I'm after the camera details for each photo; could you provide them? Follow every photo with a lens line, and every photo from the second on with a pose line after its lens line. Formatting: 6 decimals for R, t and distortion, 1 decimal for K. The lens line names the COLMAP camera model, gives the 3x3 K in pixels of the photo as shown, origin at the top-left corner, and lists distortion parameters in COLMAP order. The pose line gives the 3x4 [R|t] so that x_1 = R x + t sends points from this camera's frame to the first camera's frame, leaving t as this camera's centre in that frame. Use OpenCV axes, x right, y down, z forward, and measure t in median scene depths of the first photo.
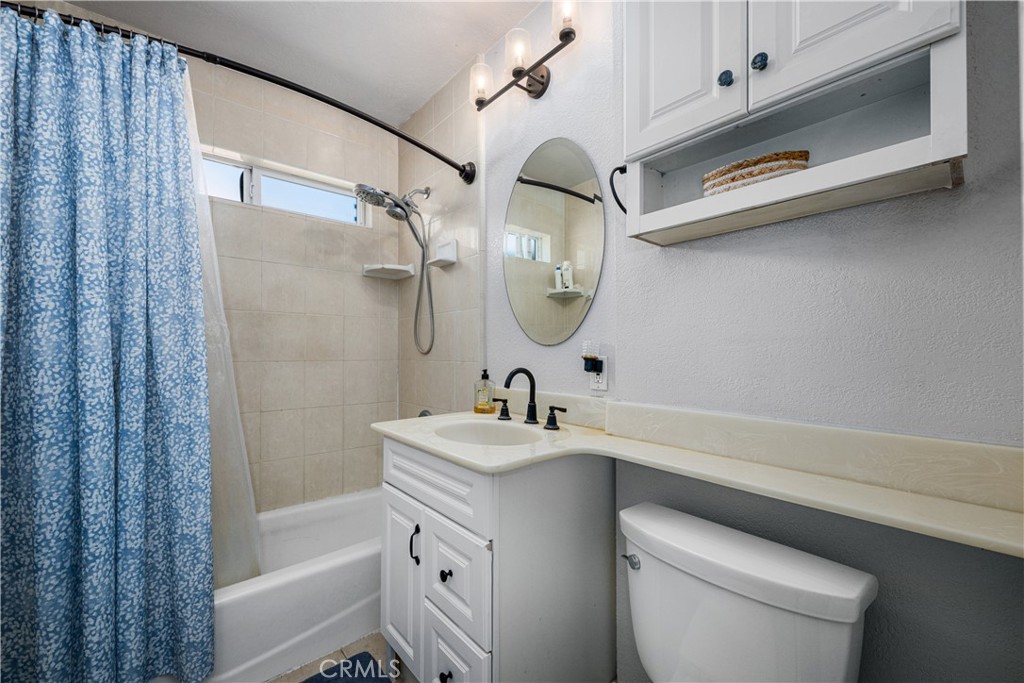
lens RADIAL K [[416.0, 0, 519.6], [0, 416.0, 349.0], [0, 0, 1]] dist [0.006605, -0.001081]
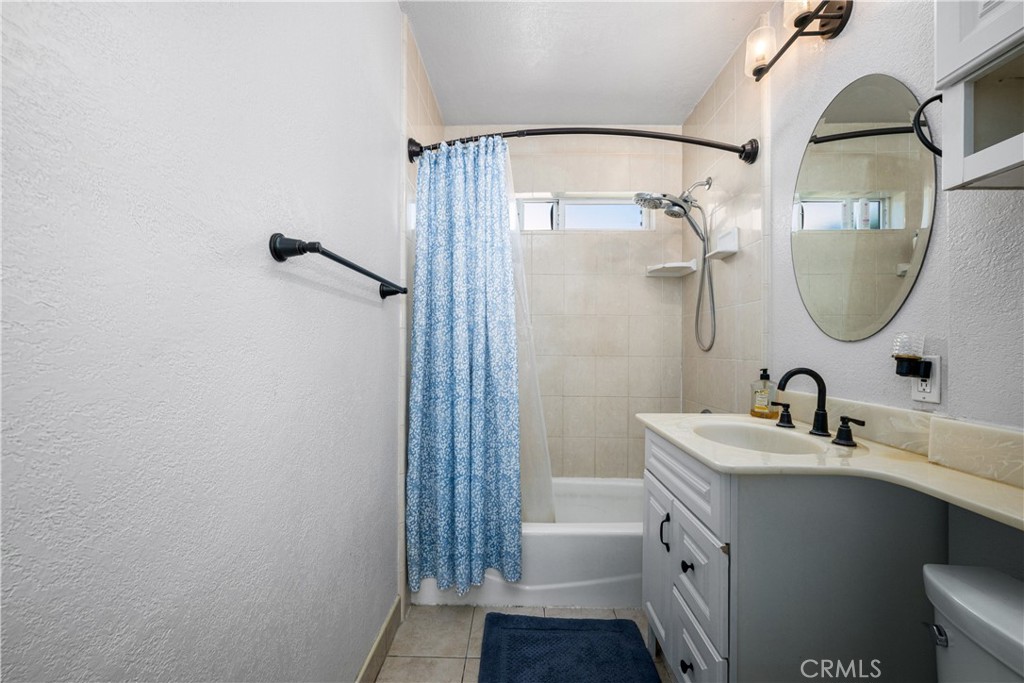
lens RADIAL K [[416.0, 0, 506.8], [0, 416.0, 348.5], [0, 0, 1]] dist [0.006605, -0.001081]
pose [[0.736858, 0.006483, -0.676016, 0.156514], [-0.003506, 0.999977, 0.005769, 0.003420], [0.676038, -0.001881, 0.736864, -0.041417]]
